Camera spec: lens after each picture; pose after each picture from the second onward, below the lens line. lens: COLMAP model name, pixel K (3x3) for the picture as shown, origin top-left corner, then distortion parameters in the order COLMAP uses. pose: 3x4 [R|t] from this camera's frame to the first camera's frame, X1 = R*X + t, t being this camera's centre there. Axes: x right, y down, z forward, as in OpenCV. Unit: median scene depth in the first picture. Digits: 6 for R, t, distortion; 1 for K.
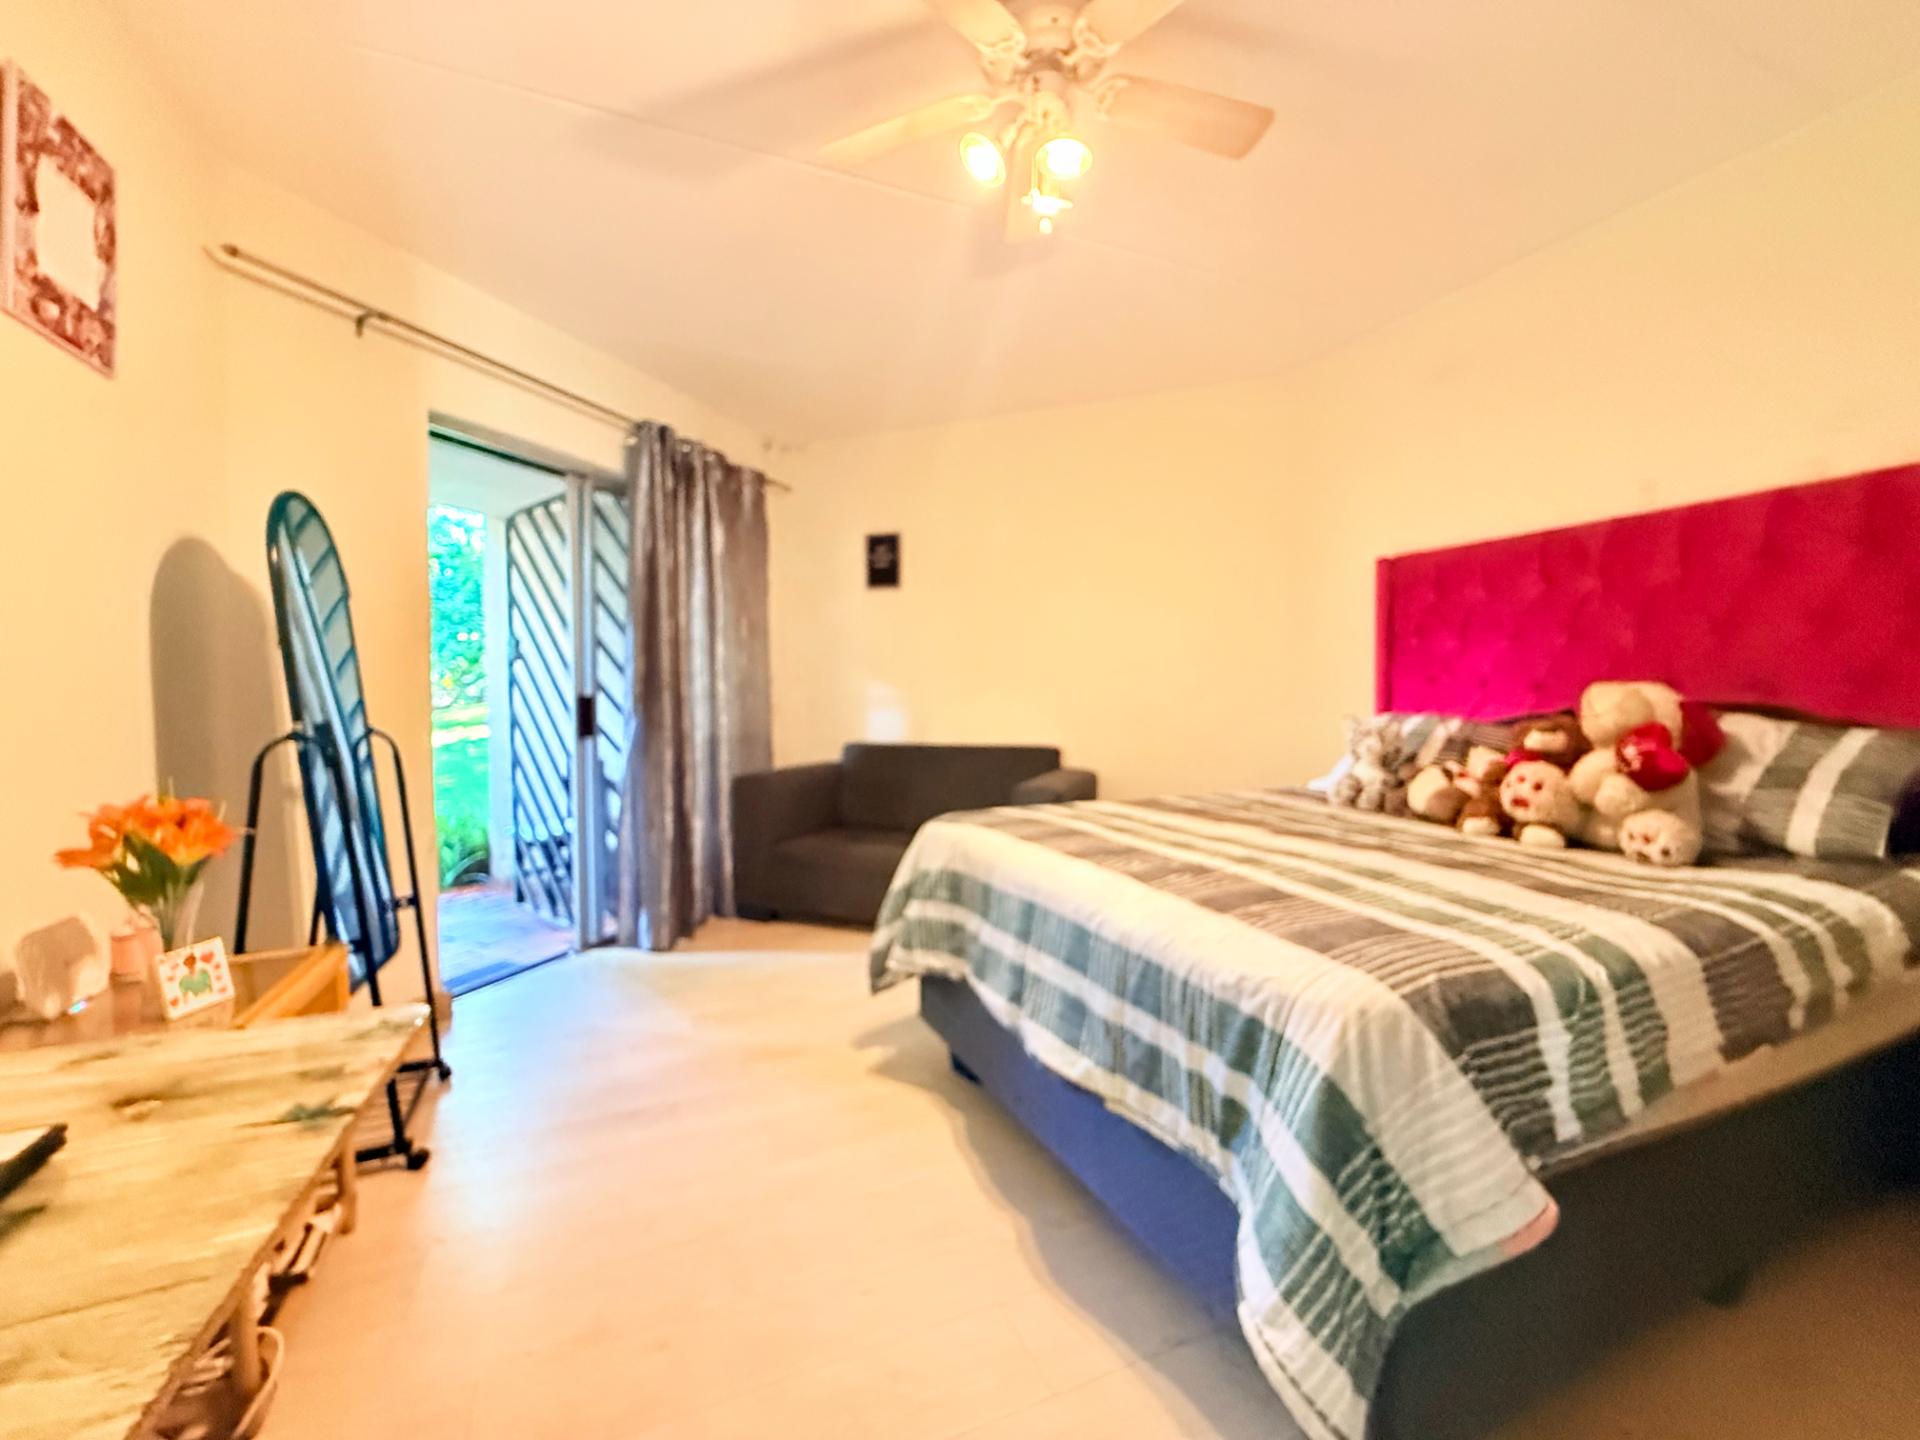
lens RADIAL K [[773.1, 0, 951.2], [0, 773.1, 719.0], [0, 0, 1]] dist [0.001521, -0.000308]
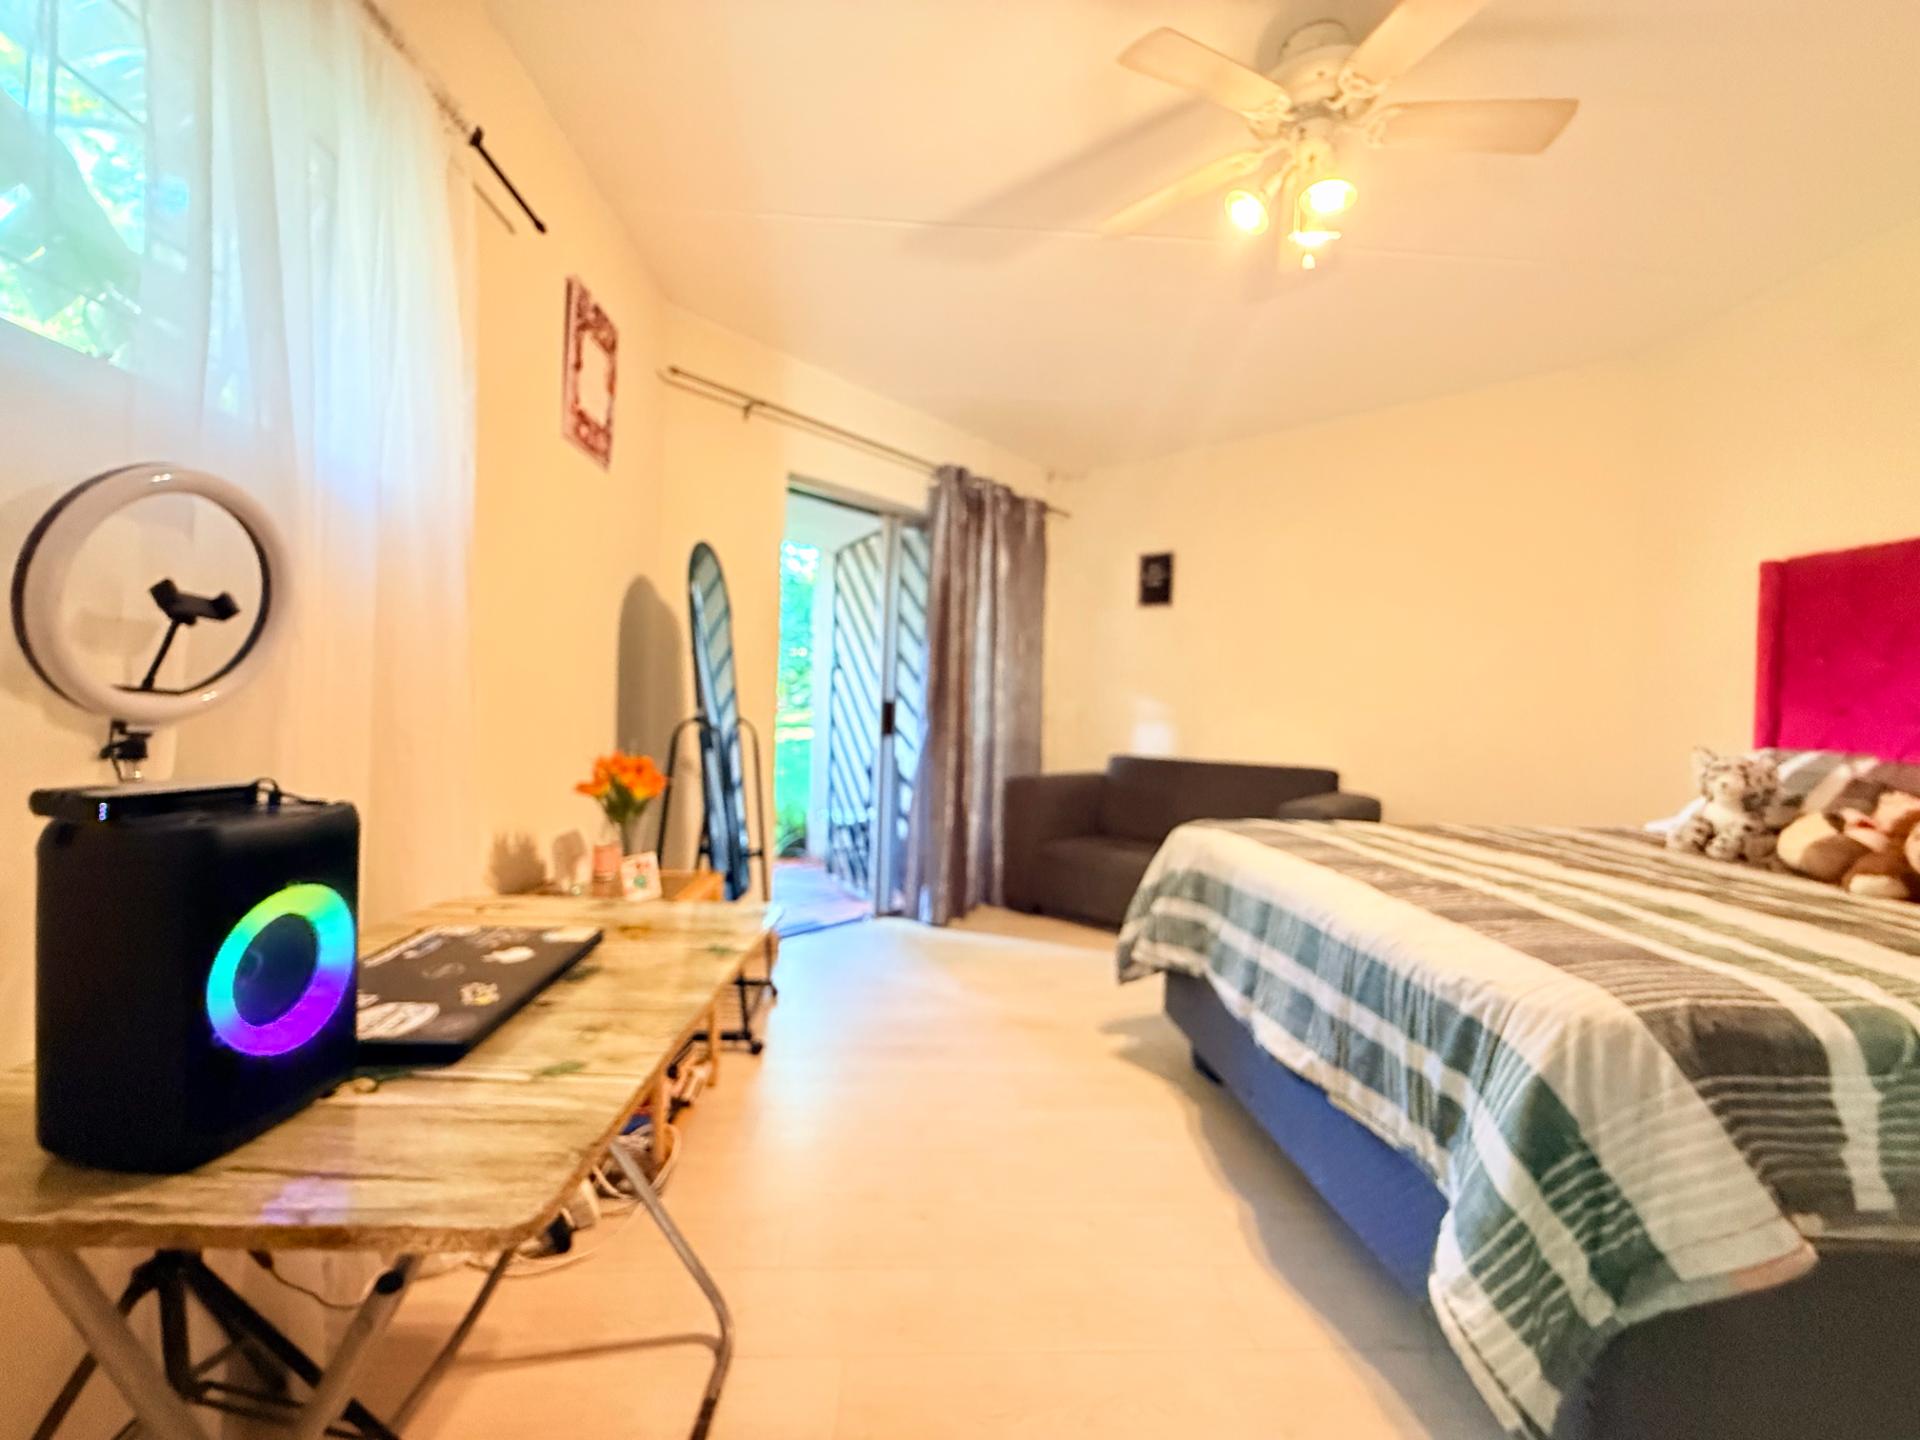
lens RADIAL K [[773.1, 0, 953.2], [0, 773.1, 719.4], [0, 0, 1]] dist [0.001521, -0.000308]
pose [[0.937438, 0.037530, -0.346124, 0.050360], [-0.045730, 0.998833, -0.015550, 0.021904], [0.345136, 0.030406, 0.938060, -0.123185]]
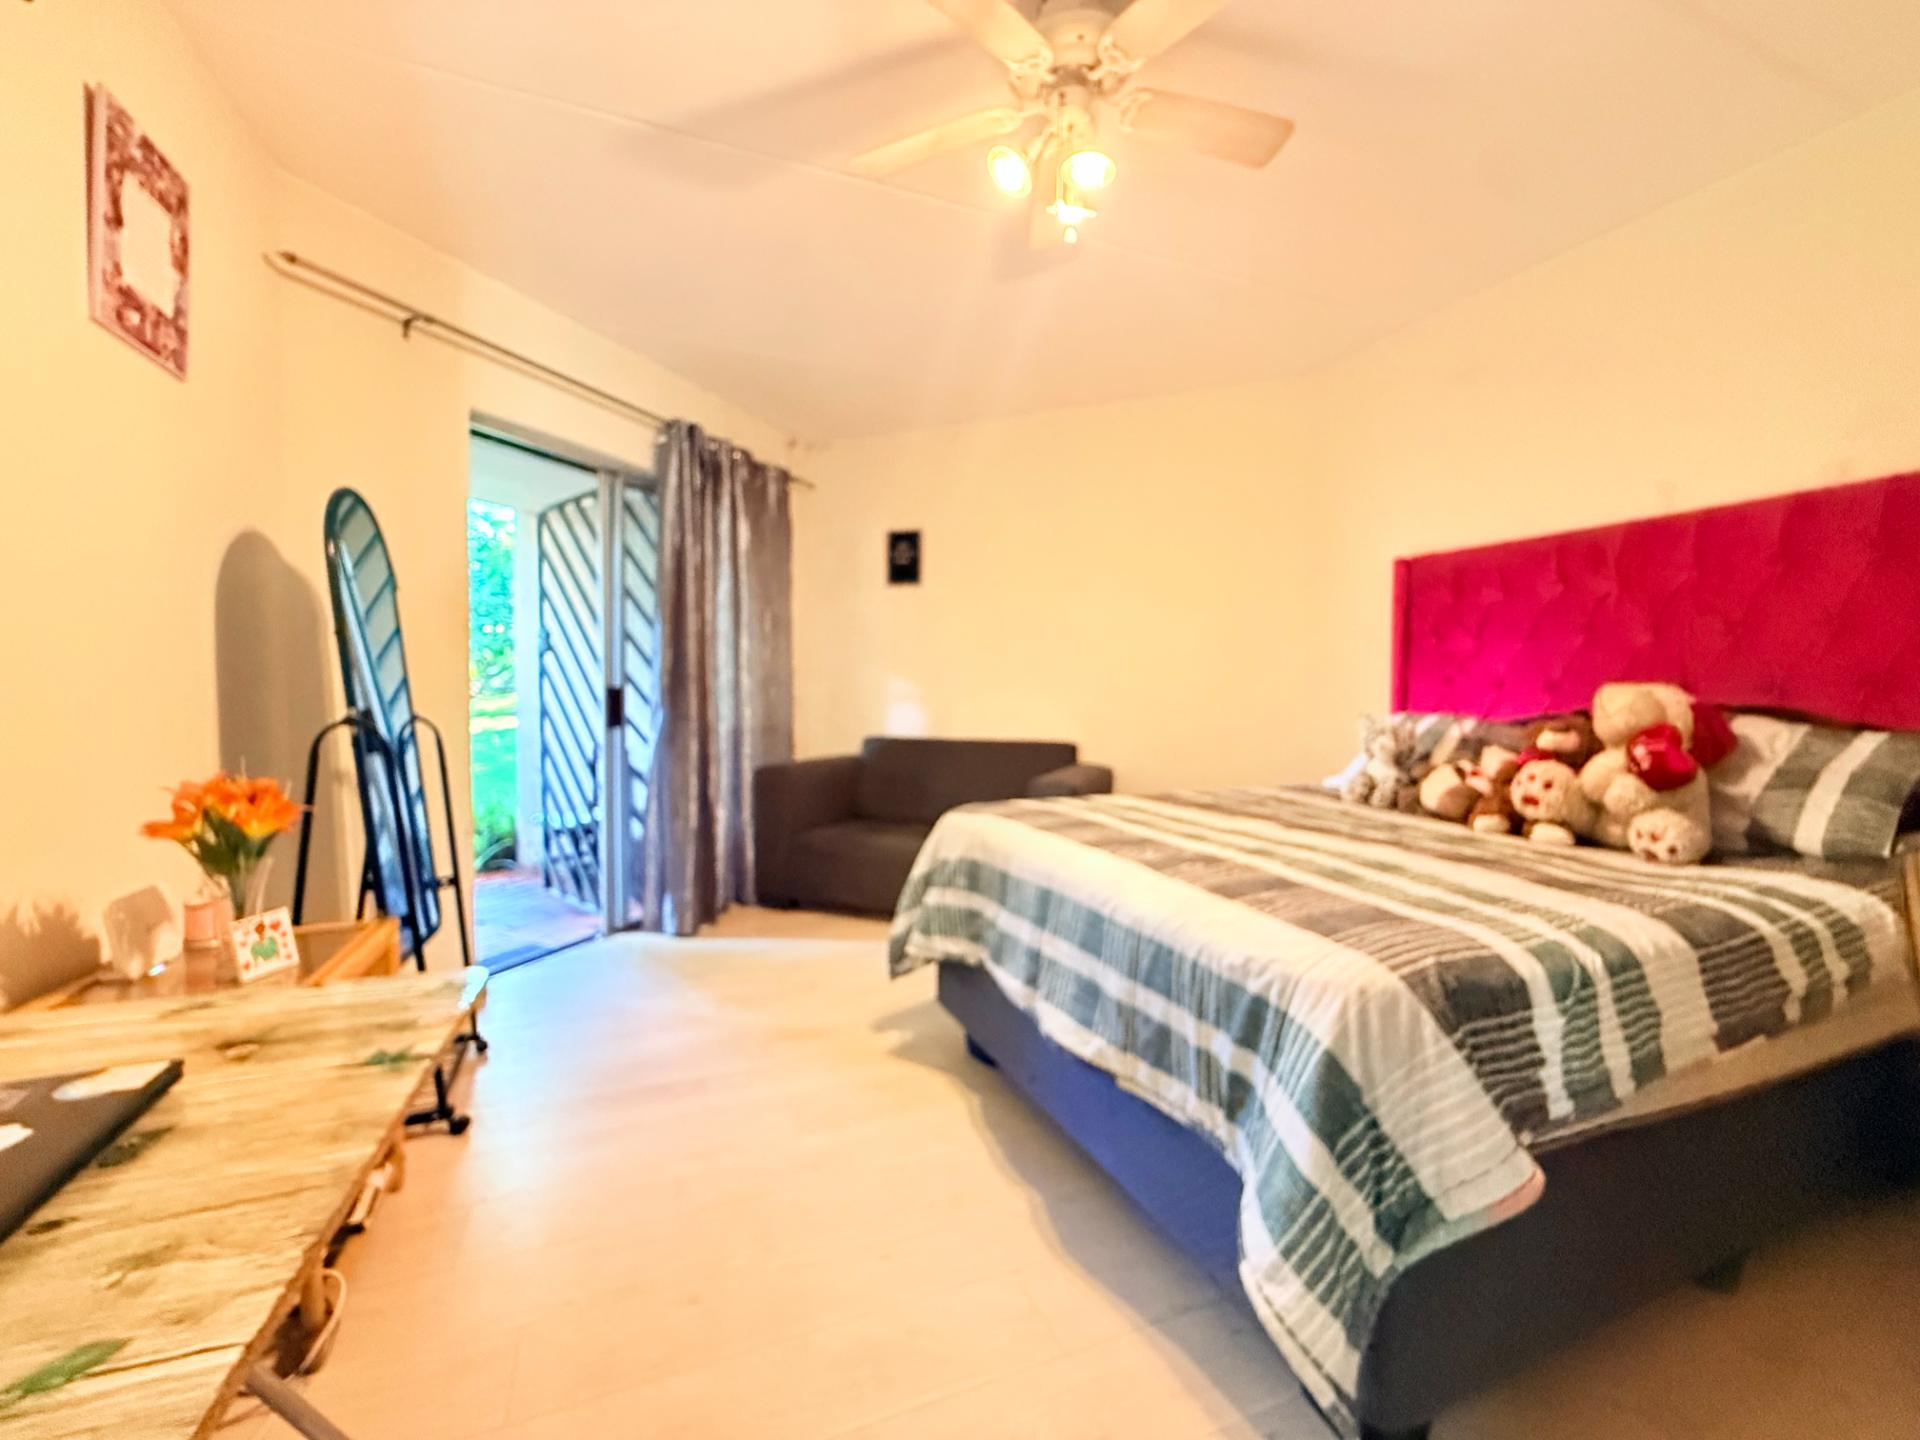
lens RADIAL K [[773.1, 0, 950.9], [0, 773.1, 718.7], [0, 0, 1]] dist [0.001521, -0.000308]
pose [[0.999709, 0.011581, -0.021143, -0.006040], [-0.011500, 0.999926, 0.003973, 0.005078], [0.021187, -0.003728, 0.999769, -0.034394]]
